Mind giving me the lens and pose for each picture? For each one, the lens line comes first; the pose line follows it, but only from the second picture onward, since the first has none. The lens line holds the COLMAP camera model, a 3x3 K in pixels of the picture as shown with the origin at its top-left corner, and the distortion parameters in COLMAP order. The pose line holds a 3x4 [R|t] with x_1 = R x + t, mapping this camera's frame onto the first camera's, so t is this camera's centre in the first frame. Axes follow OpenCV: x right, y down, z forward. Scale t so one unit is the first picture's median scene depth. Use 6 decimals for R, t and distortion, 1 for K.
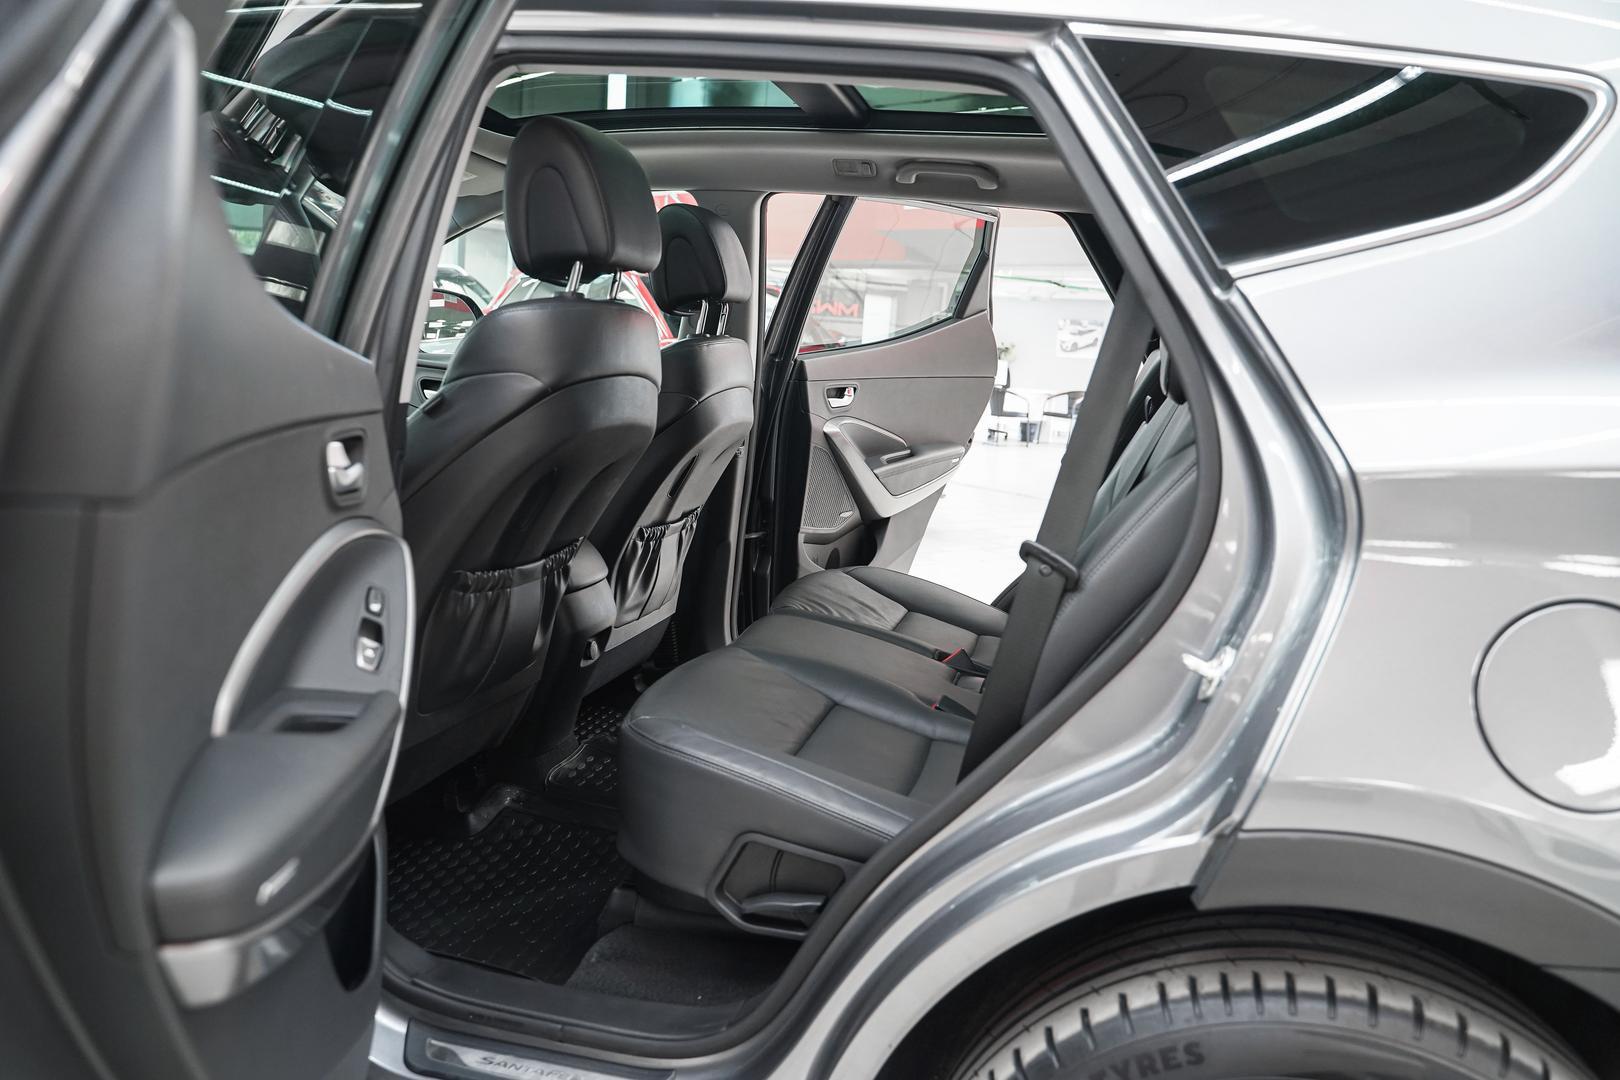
lens RADIAL K [[1299.6, 0, 810.6], [0, 1299.6, 538.6], [0, 0, 1]] dist [-0.018894, 0.023723]
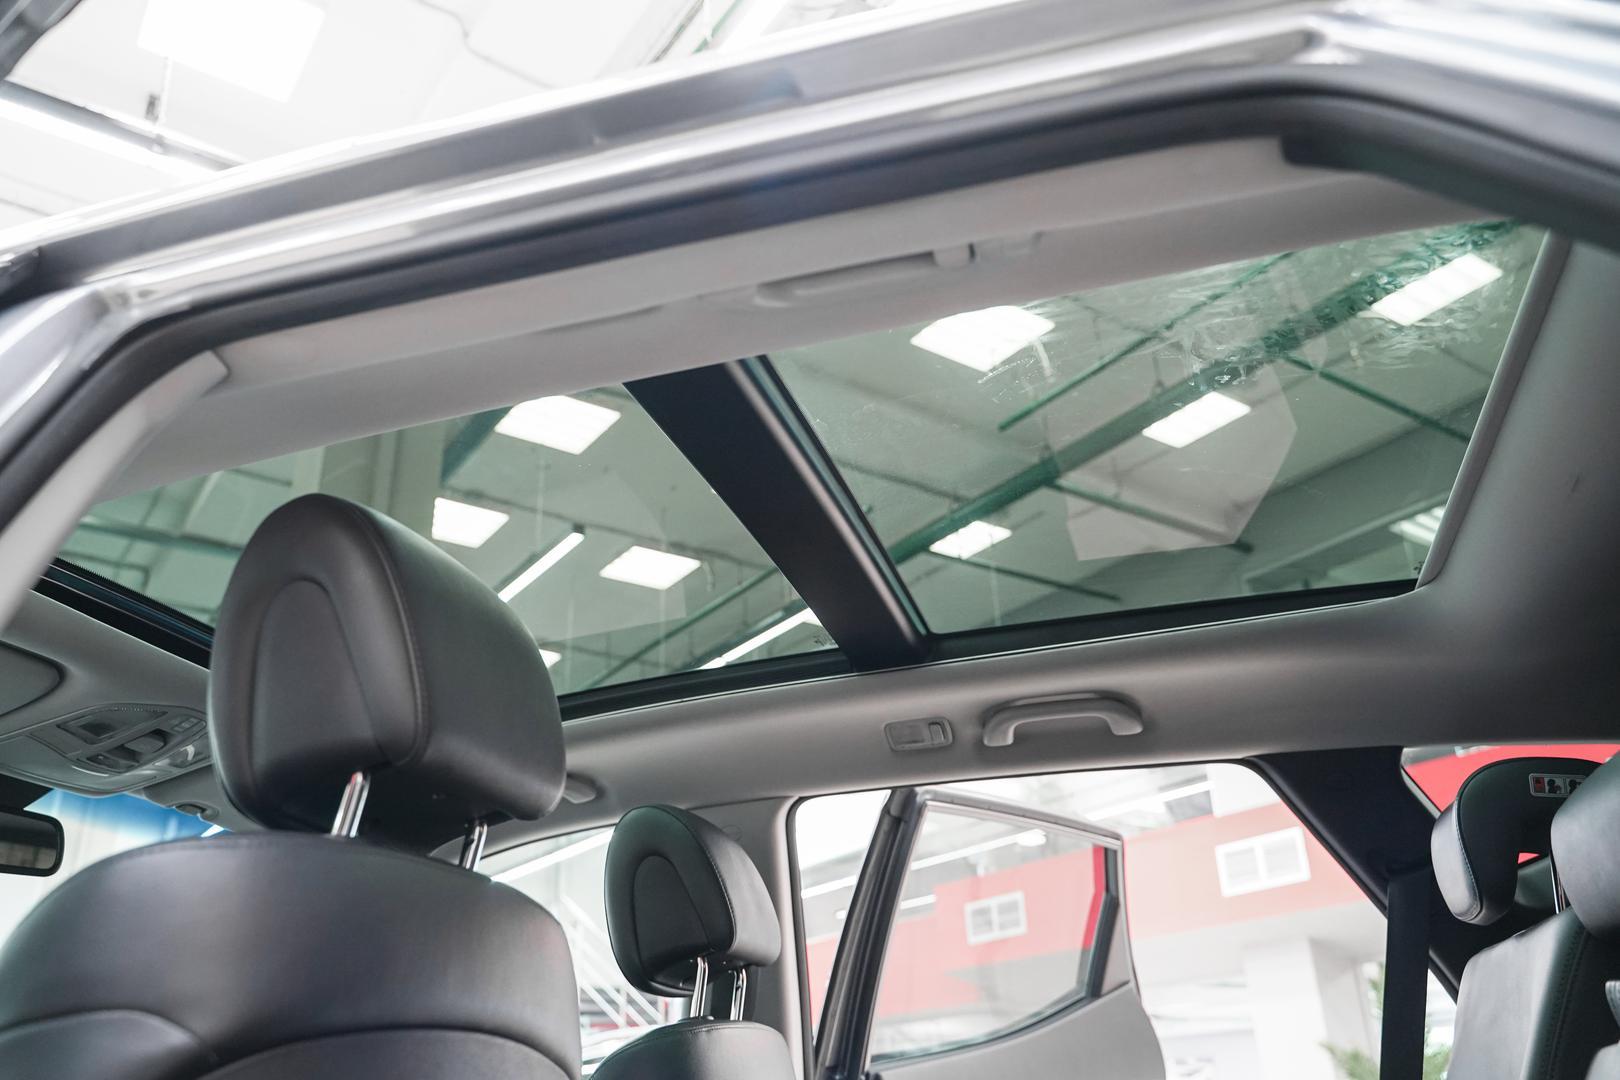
lens RADIAL K [[1299.6, 0, 807.8], [0, 1299.6, 528.8], [0, 0, 1]] dist [-0.018894, 0.023723]
pose [[0.992654, -0.120987, -0.000265, -0.009166], [0.100329, 0.824381, -0.557073, -0.008937], [0.067617, 0.552954, 0.830463, 0.381173]]
